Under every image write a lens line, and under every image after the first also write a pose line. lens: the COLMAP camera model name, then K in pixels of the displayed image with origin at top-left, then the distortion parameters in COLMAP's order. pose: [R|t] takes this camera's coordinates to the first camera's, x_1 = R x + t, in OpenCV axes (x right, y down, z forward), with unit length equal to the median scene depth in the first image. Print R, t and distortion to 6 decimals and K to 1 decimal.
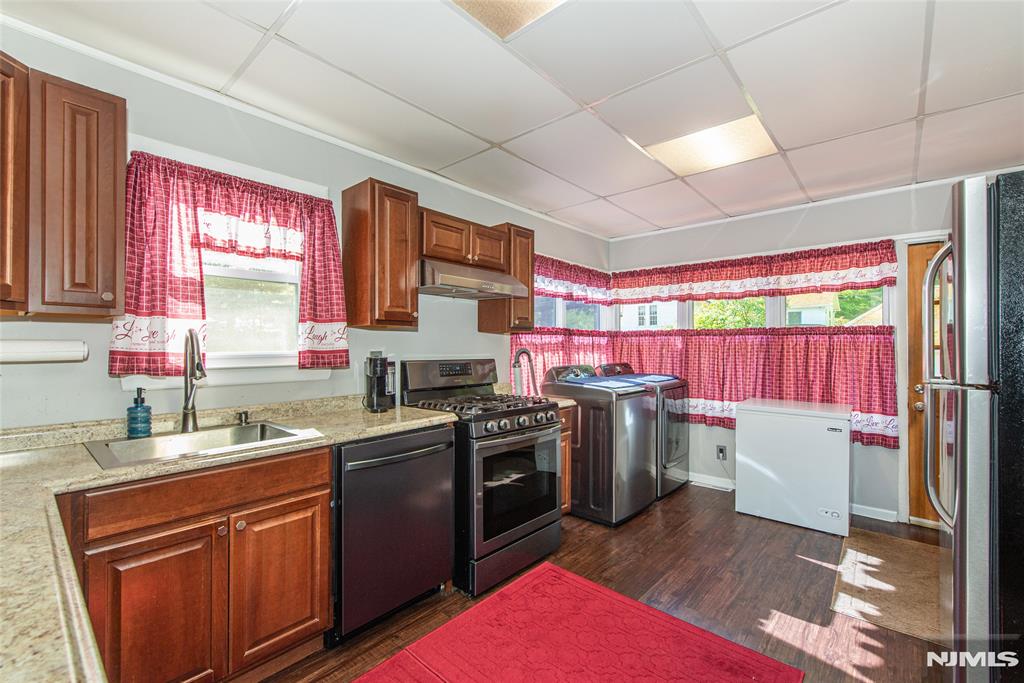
lens RADIAL K [[442.6, 0, 497.7], [0, 442.6, 344.7], [0, 0, 1]] dist [-0.002699, -0.001662]
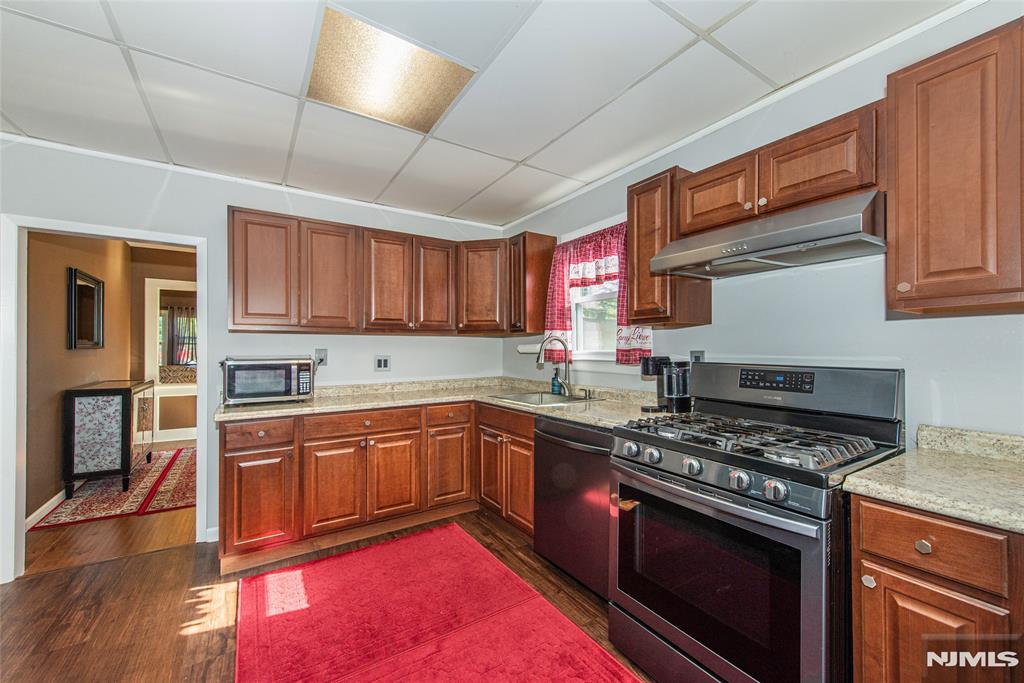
lens RADIAL K [[401.6, 0, 509.5], [0, 401.6, 342.0], [0, 0, 1]] dist [0.011138, -0.000744]
pose [[-0.272367, -0.010044, -0.962141, 0.778485], [0.007093, 0.999897, -0.012446, 0.004389], [0.962167, -0.010214, -0.272267, 1.074703]]
